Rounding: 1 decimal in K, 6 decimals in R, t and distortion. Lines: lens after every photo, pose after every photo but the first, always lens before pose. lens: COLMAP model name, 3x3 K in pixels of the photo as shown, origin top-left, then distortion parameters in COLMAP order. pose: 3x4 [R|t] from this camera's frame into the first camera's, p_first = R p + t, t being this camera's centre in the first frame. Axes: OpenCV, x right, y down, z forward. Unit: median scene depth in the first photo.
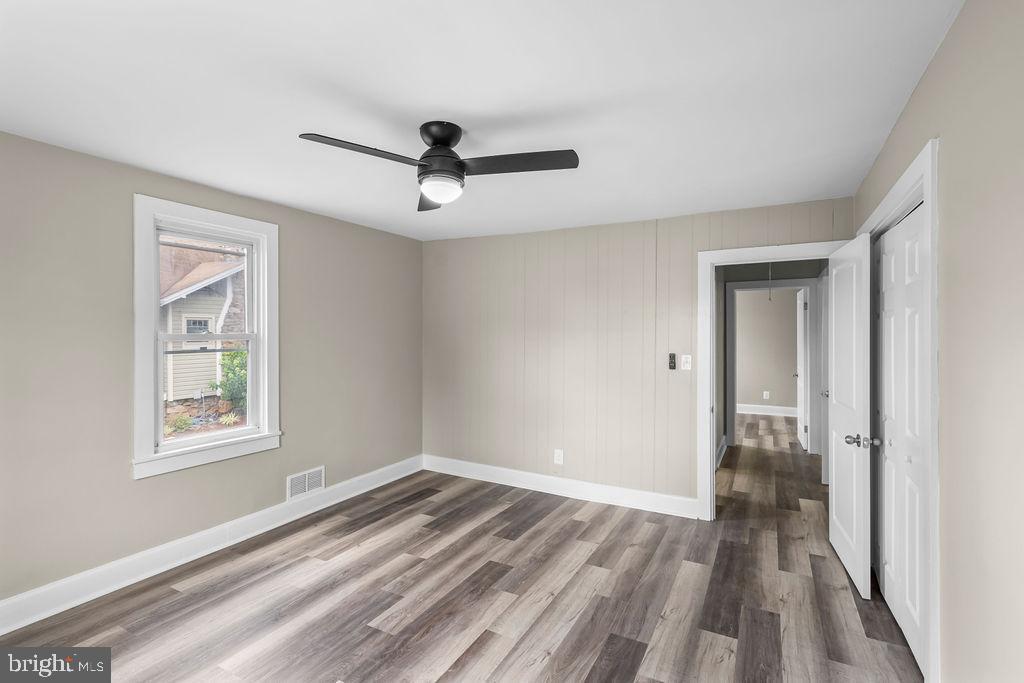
lens RADIAL K [[493.3, 0, 505.7], [0, 493.3, 333.0], [0, 0, 1]] dist [-0.001642, -0.000229]
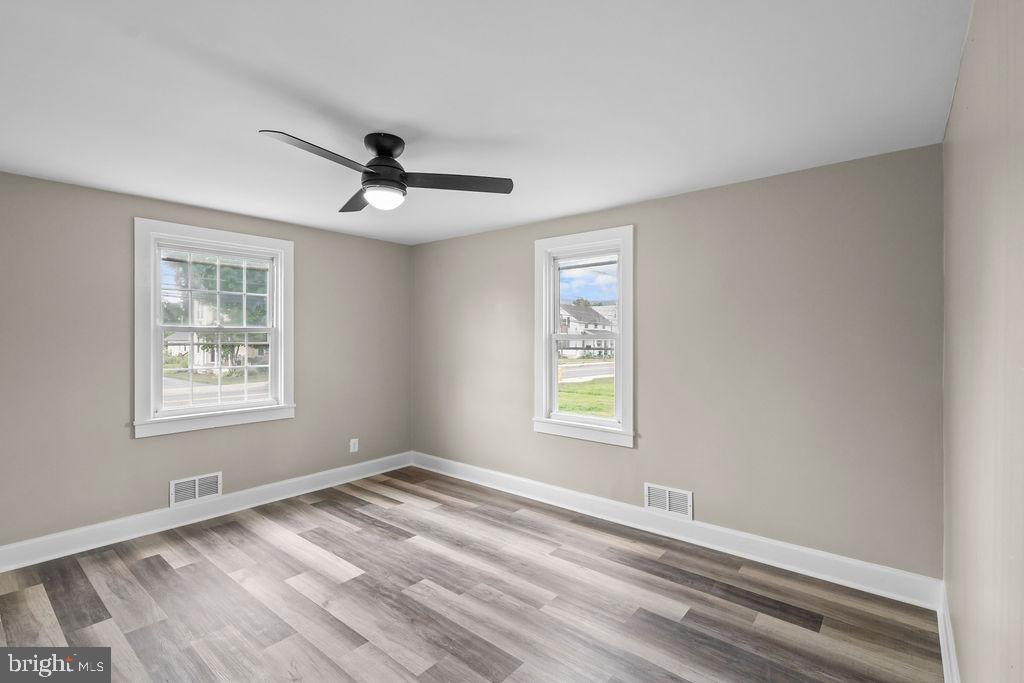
lens RADIAL K [[474.3, 0, 511.6], [0, 474.3, 340.3], [0, 0, 1]] dist [0.001364, 0.000336]
pose [[-0.196358, 0.014576, -0.980424, 0.604294], [-0.000303, 0.999889, 0.014926, -0.000987], [0.980532, 0.003228, -0.196332, 1.088314]]
